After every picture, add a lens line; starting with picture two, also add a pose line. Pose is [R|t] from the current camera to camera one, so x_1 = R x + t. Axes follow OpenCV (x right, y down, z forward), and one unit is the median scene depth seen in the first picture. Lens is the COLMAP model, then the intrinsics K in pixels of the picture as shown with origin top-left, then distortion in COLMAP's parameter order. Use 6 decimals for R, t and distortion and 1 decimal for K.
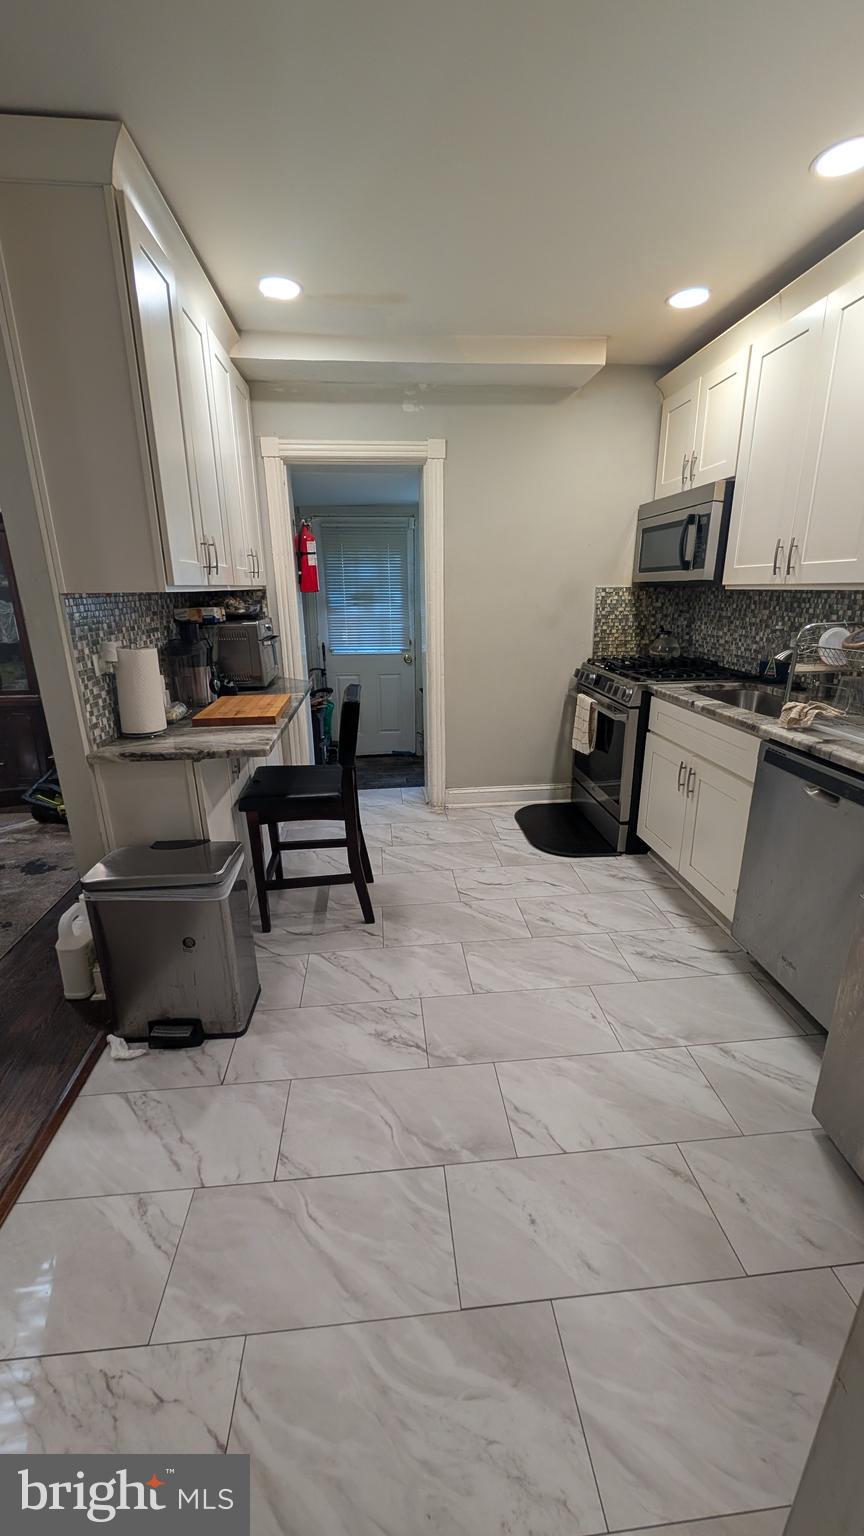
lens RADIAL K [[573.8, 0, 432.6], [0, 573.8, 768.3], [0, 0, 1]] dist [0.002865, -0.000171]
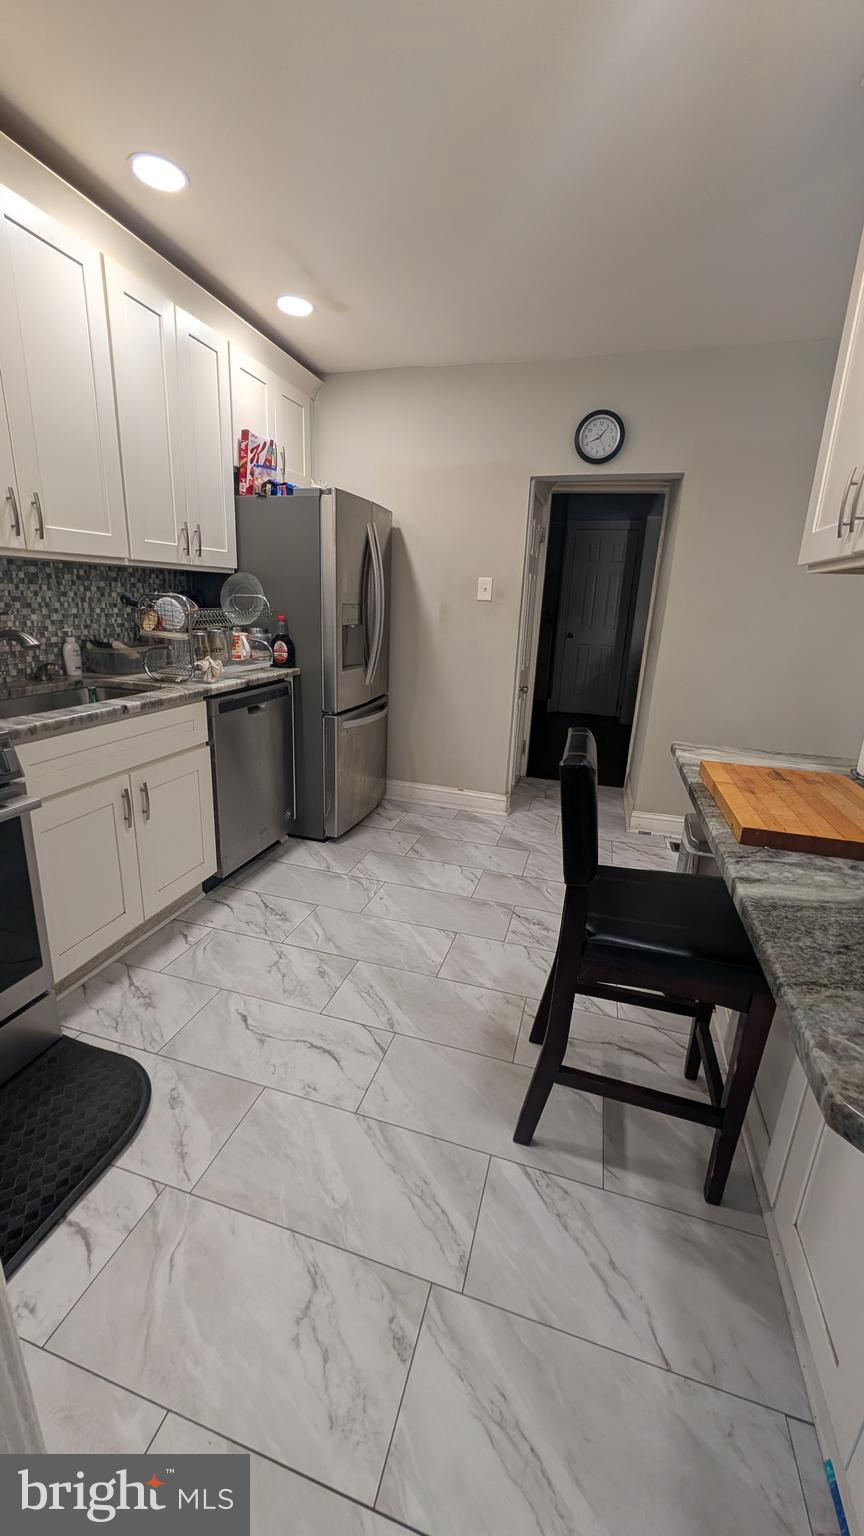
lens RADIAL K [[573.8, 0, 432.8], [0, 573.8, 758.8], [0, 0, 1]] dist [0.002865, -0.000171]
pose [[-0.927097, -0.125108, 0.353327, -0.210483], [0.087344, 0.844590, 0.528240, -0.433585], [-0.364504, 0.520591, -0.772089, 1.507663]]
